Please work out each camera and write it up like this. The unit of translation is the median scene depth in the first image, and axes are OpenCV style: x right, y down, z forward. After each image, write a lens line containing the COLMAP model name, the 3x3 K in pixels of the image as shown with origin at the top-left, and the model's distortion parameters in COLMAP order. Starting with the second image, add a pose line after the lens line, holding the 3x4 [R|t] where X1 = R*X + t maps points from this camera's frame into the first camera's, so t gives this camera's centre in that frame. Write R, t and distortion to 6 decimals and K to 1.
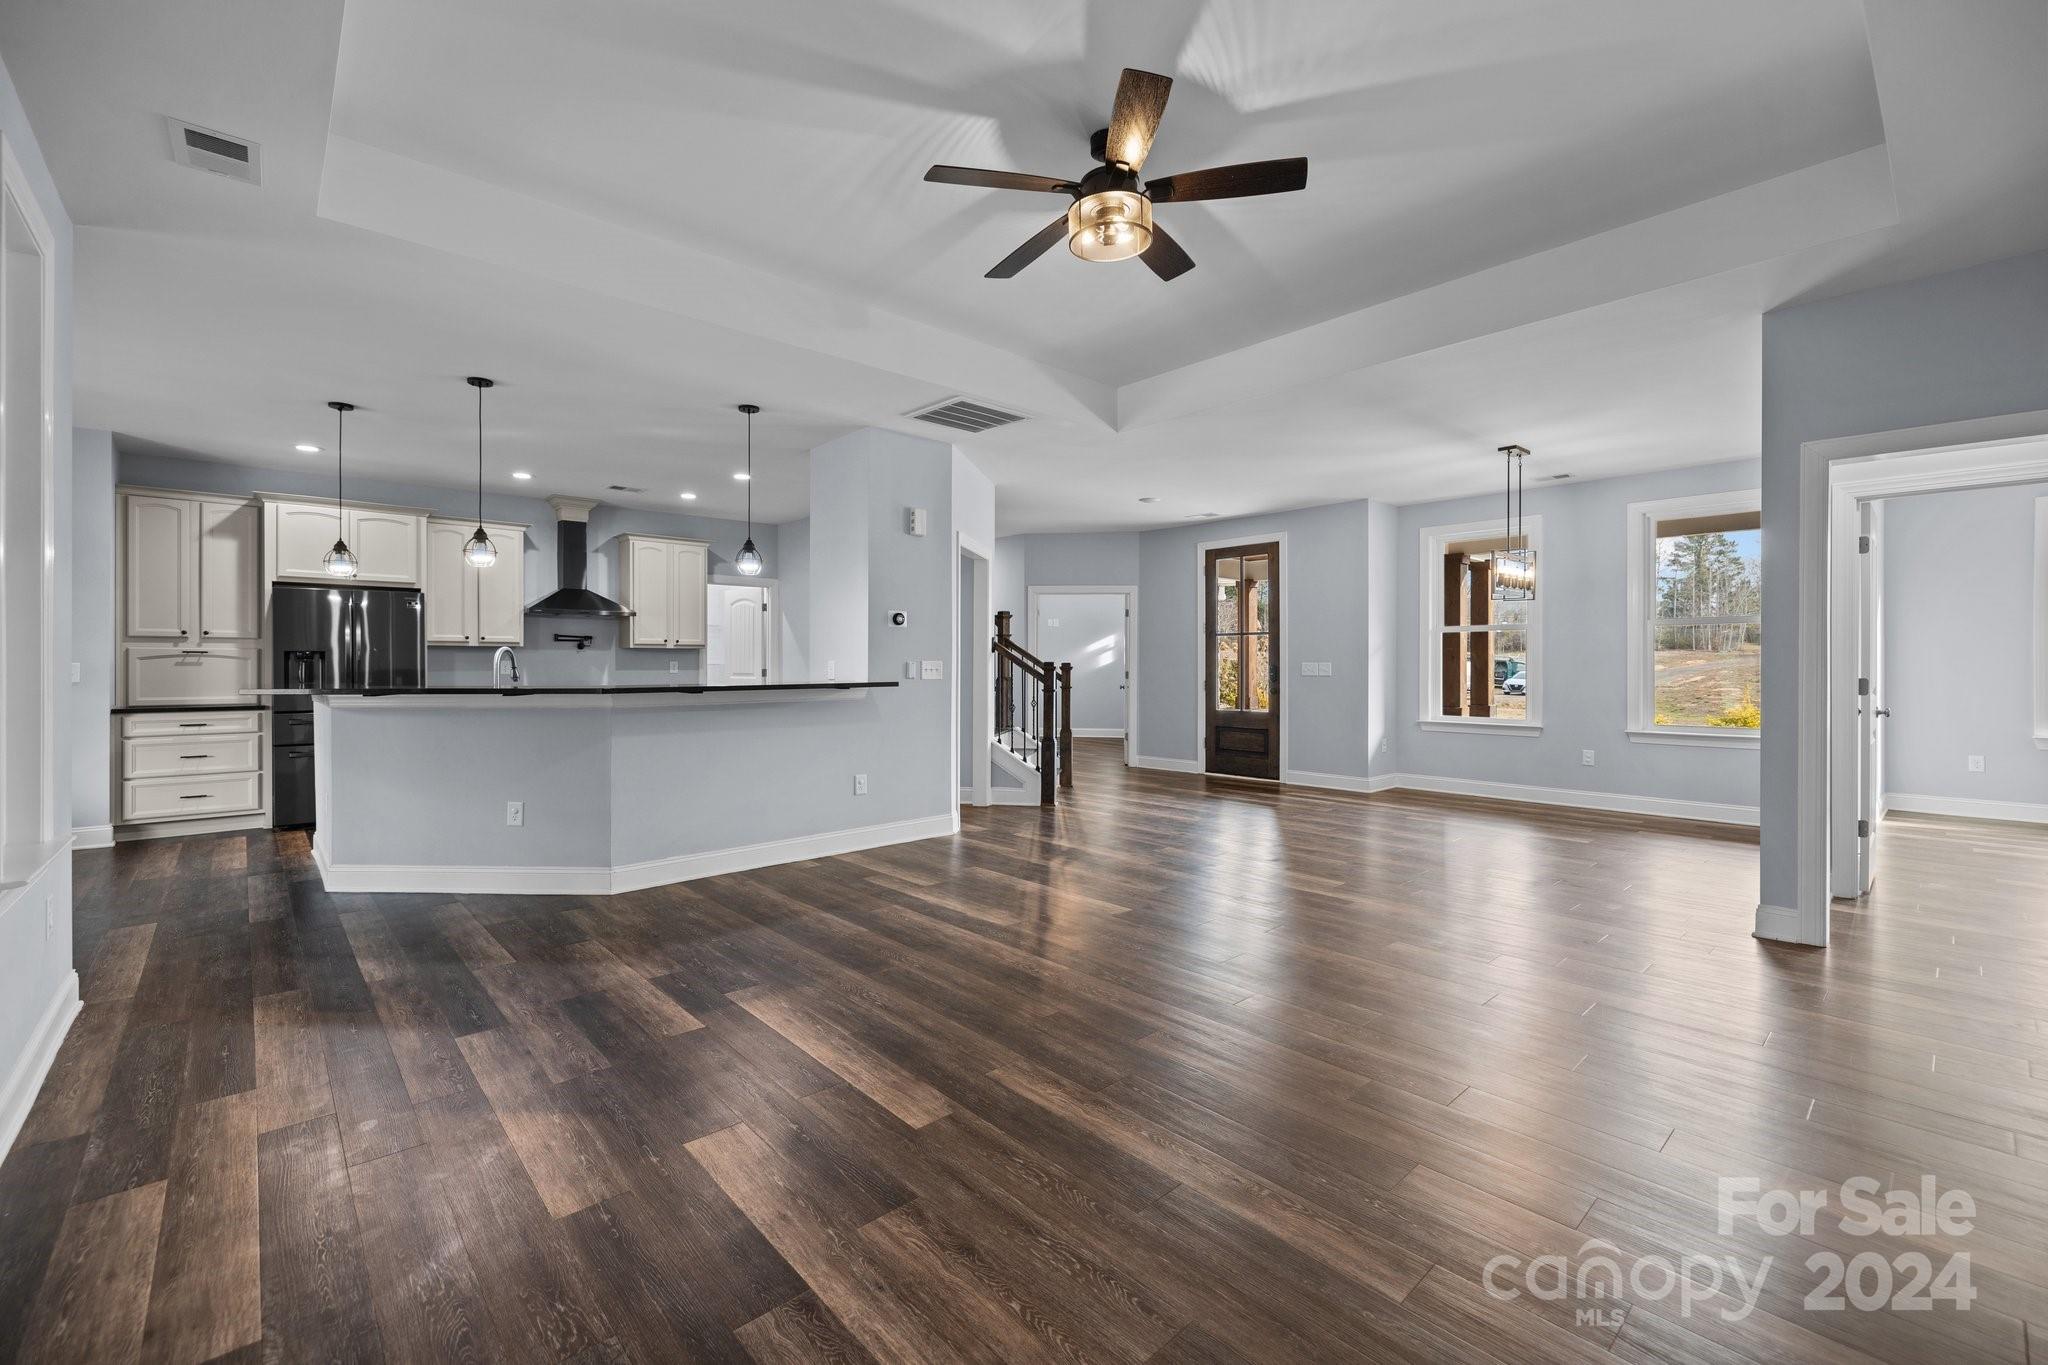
lens RADIAL K [[879.1, 0, 1034.9], [0, 879.1, 666.6], [0, 0, 1]] dist [-0.000405, -0.000300]
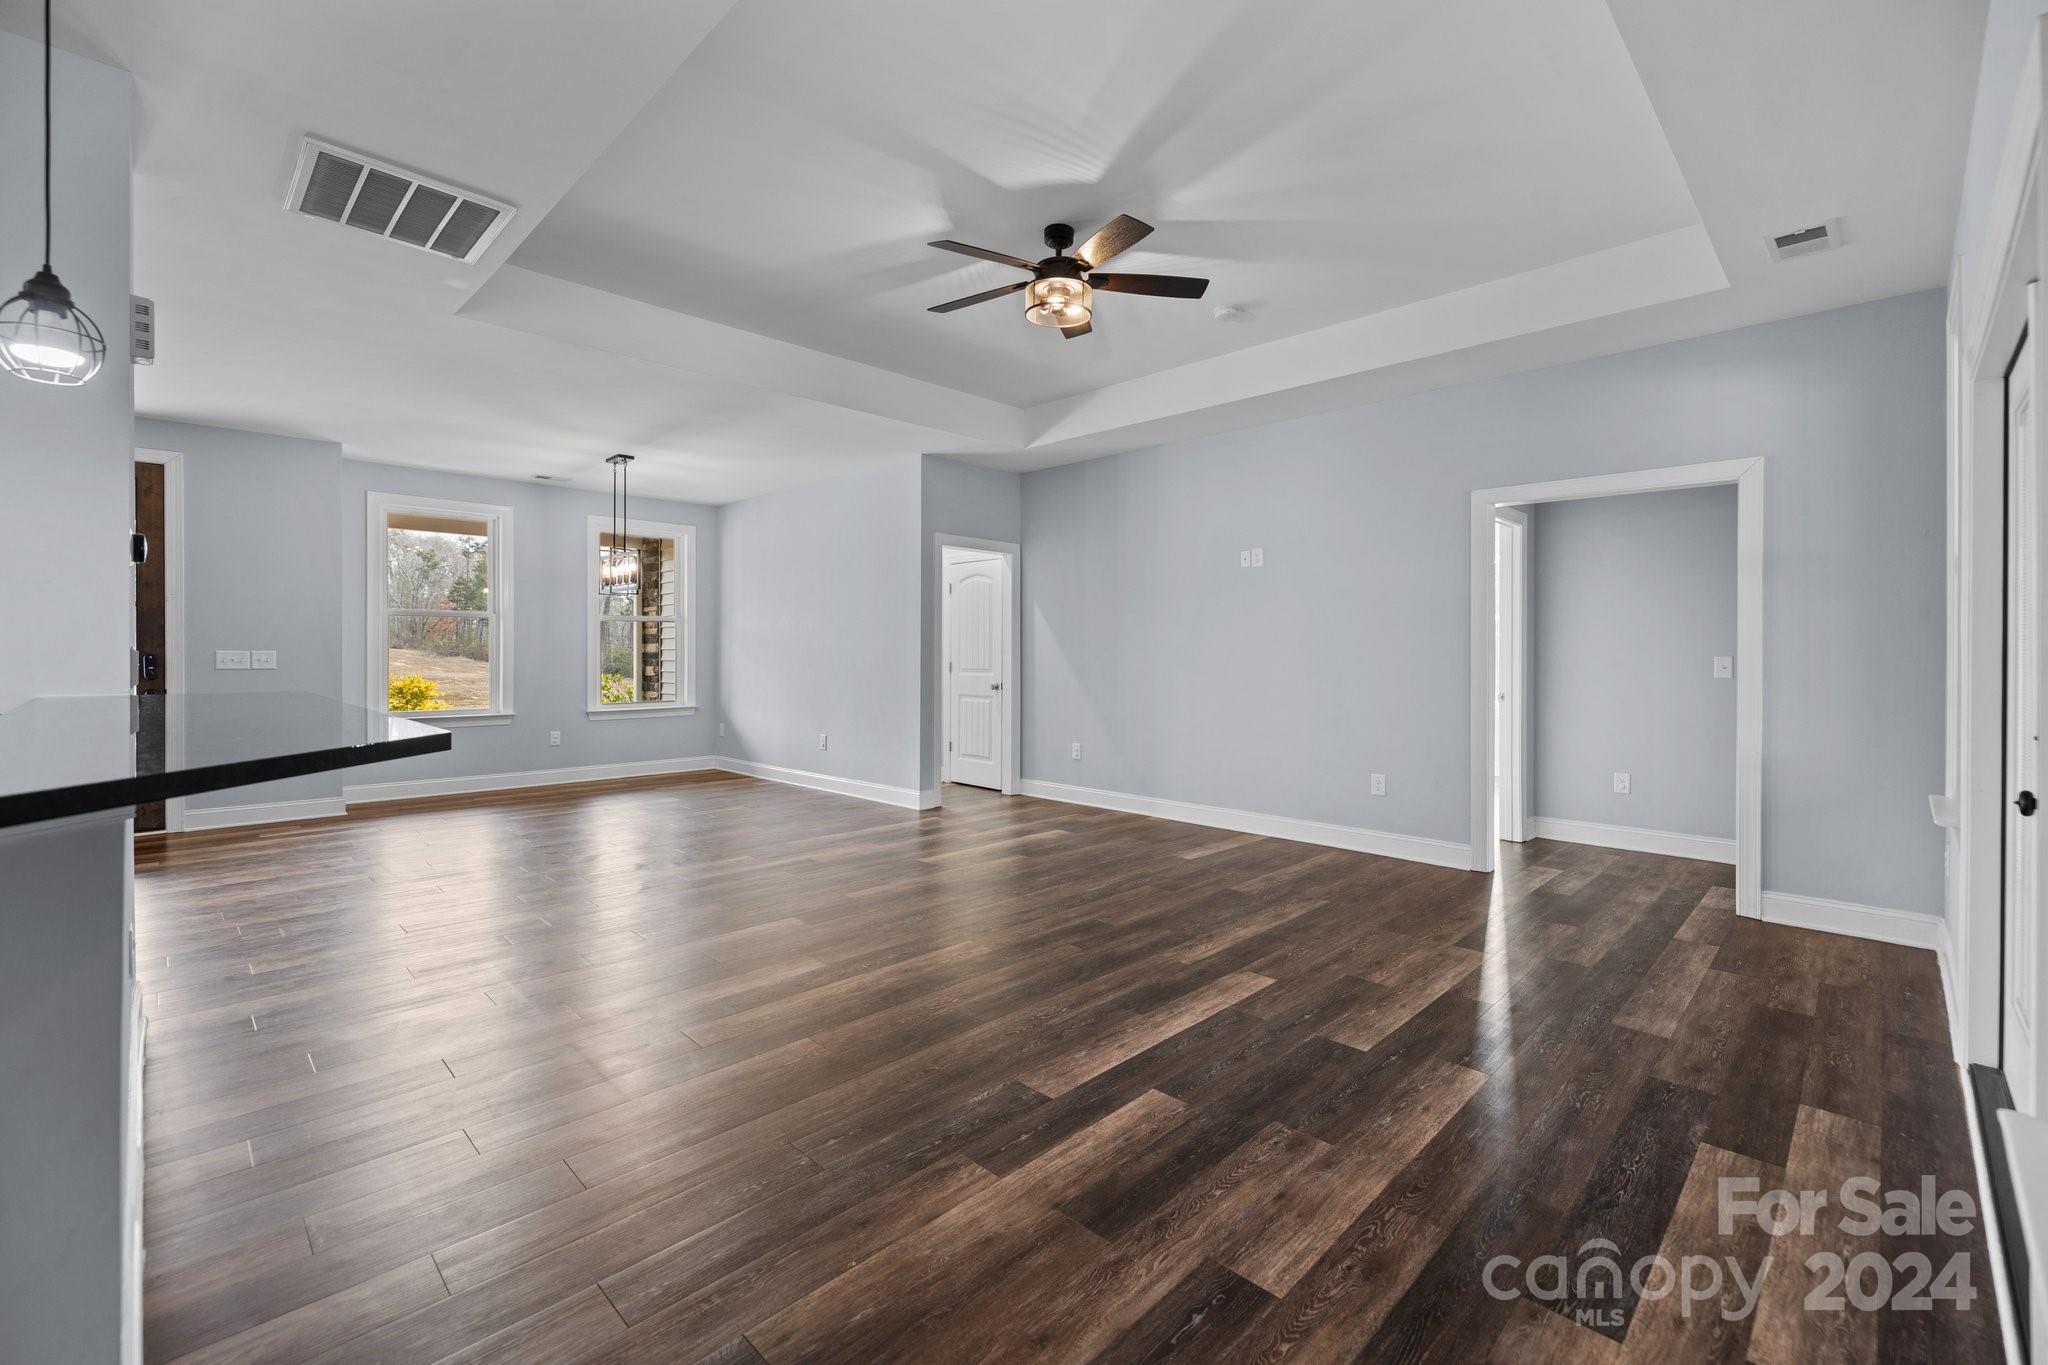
lens RADIAL K [[879.1, 0, 1017.3], [0, 879.1, 654.8], [0, 0, 1]] dist [-0.000405, -0.000300]
pose [[-0.060073, -0.000975, 0.998194, -1.165433], [0.001218, 0.999999, 0.001050, -0.003085], [-0.998193, 0.001279, -0.060071, 1.145605]]
